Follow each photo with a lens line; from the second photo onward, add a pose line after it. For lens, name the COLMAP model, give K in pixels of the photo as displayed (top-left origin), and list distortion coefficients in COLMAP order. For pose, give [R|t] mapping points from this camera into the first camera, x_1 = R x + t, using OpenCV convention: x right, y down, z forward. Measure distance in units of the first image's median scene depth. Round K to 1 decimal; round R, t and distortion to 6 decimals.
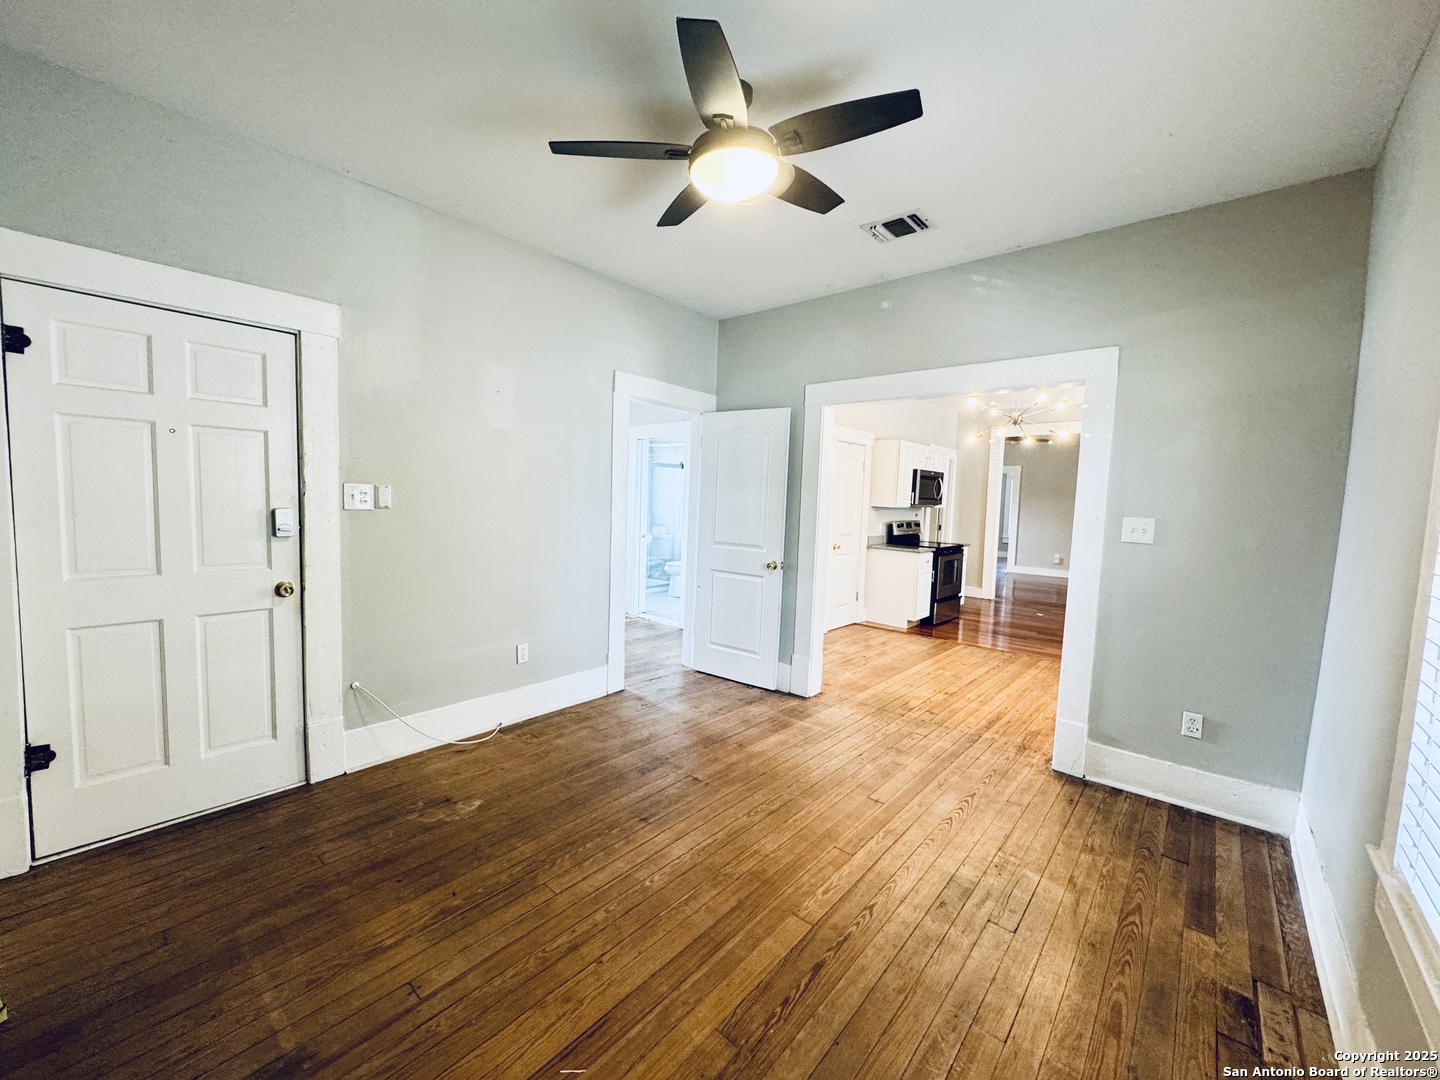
lens RADIAL K [[585.8, 0, 721.2], [0, 585.8, 541.9], [0, 0, 1]] dist [-0.004955, -0.000341]
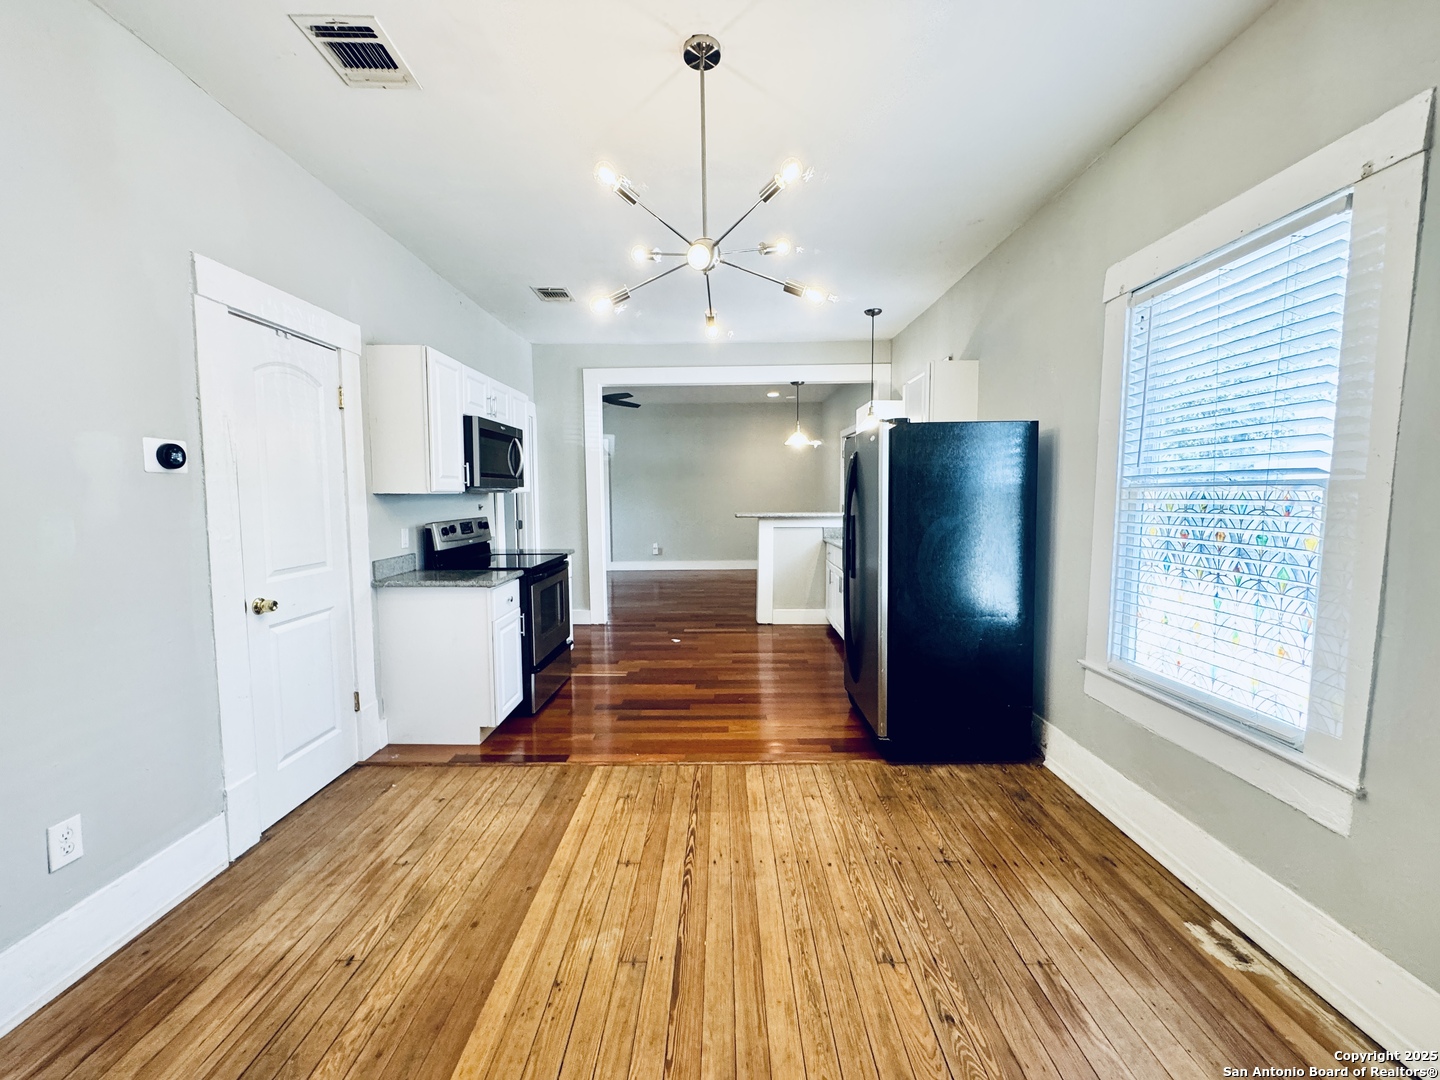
lens RADIAL K [[585.8, 0, 720.6], [0, 585.8, 538.7], [0, 0, 1]] dist [-0.004955, -0.000341]
pose [[0.760612, -0.086533, 0.643413, 0.162741], [0.078063, 0.996077, 0.041681, -0.023843], [-0.644496, 0.018524, 0.764383, 0.473672]]
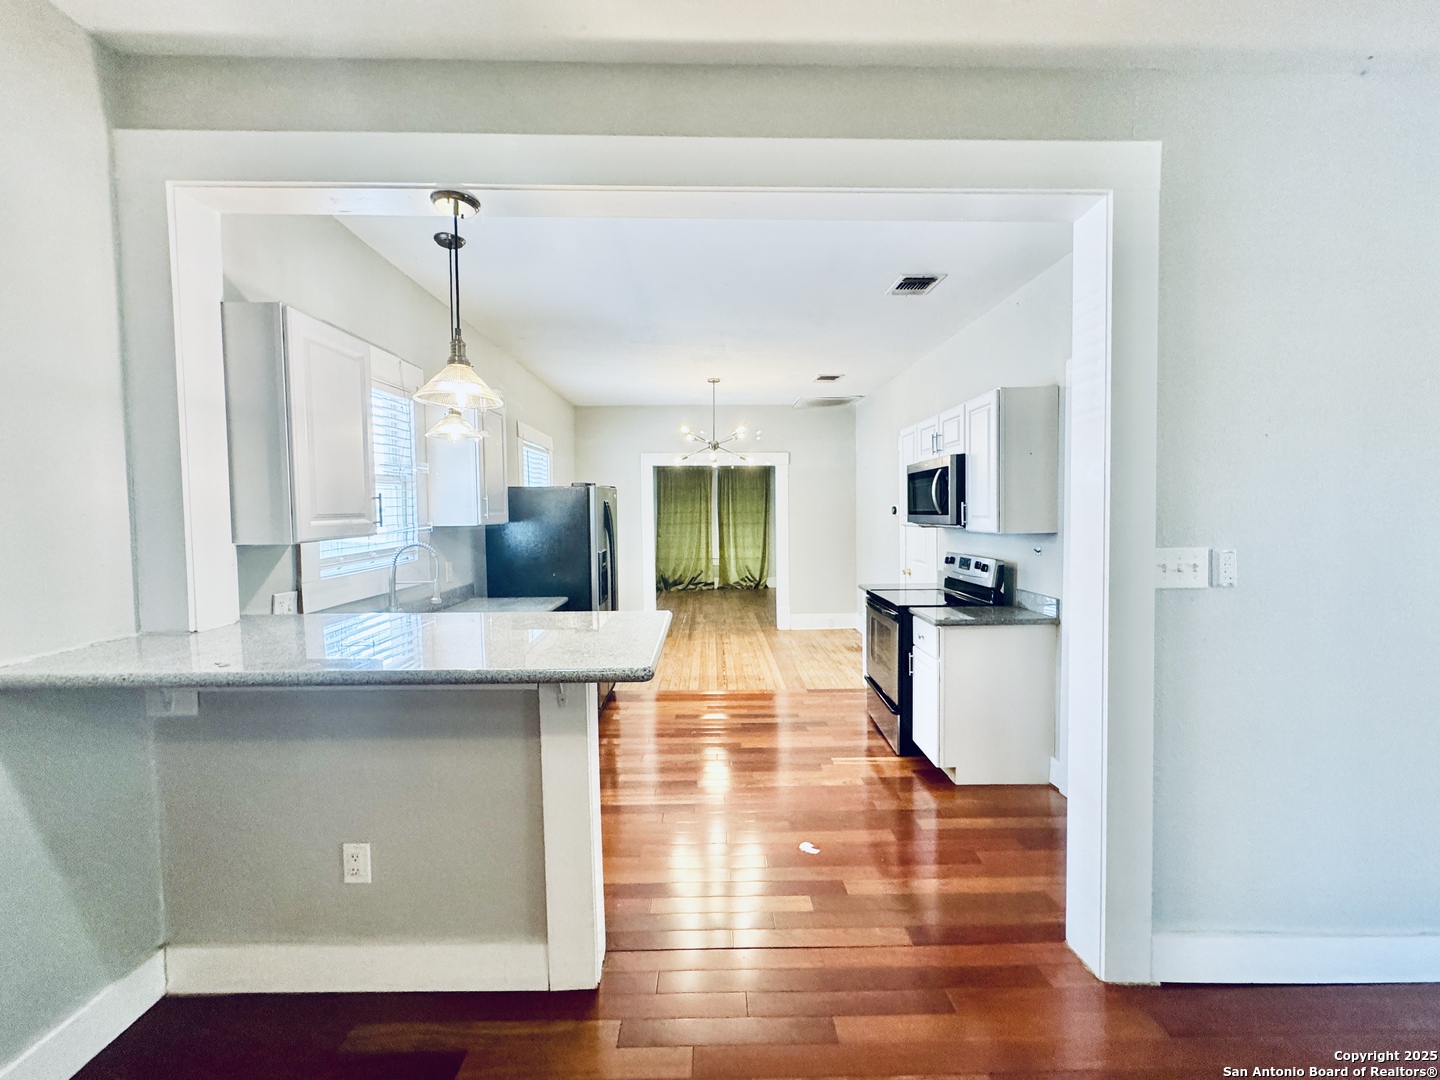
lens RADIAL K [[585.8, 0, 715.5], [0, 585.8, 537.8], [0, 0, 1]] dist [-0.004955, -0.000341]
pose [[-0.754629, 0.006665, -0.656118, 0.867496], [-0.066688, 0.993991, 0.086797, -0.086322], [0.652754, 0.109255, -0.749650, 1.296682]]
